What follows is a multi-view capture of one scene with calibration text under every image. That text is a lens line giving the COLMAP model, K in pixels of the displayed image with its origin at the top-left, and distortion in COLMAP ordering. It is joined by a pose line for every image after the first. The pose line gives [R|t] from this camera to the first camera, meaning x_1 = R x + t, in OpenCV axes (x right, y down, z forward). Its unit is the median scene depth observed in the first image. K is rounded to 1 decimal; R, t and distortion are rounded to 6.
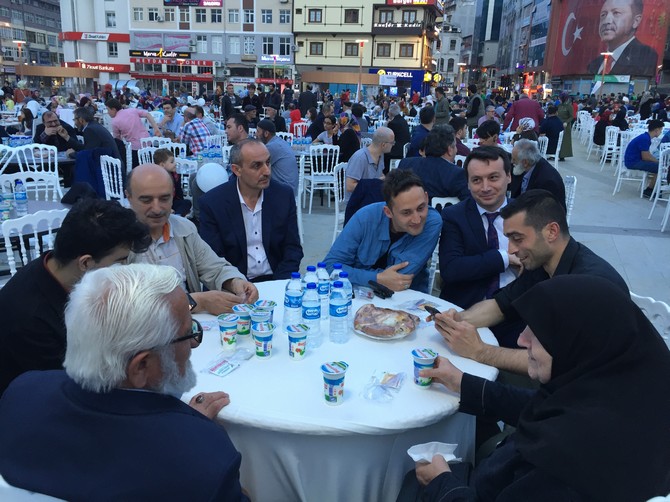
lens RADIAL K [[569.0, 0, 333.8], [0, 569.0, 243.4], [0, 0, 1]] dist [0.082445, -0.104578]
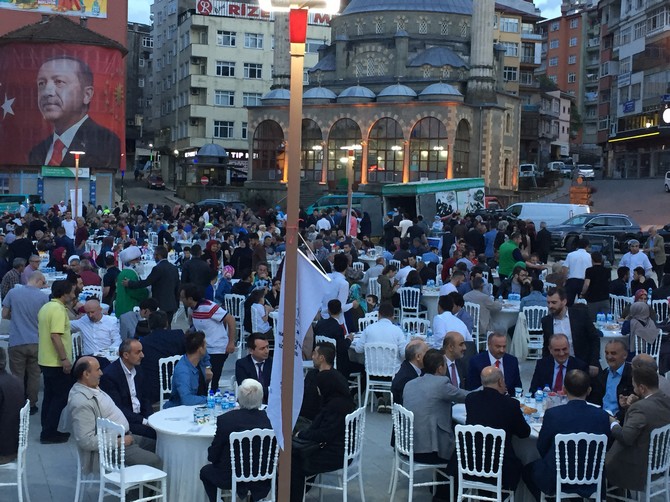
lens RADIAL K [[1005.6, 0, 335.0], [0, 1005.6, 238.9], [0, 0, 1]] dist [0.035030, 0.101307]
pose [[0.750279, -0.045489, 0.659554, -0.071335], [0.171080, 0.977008, -0.127229, 0.001172], [-0.638602, 0.208294, 0.740811, -0.076805]]
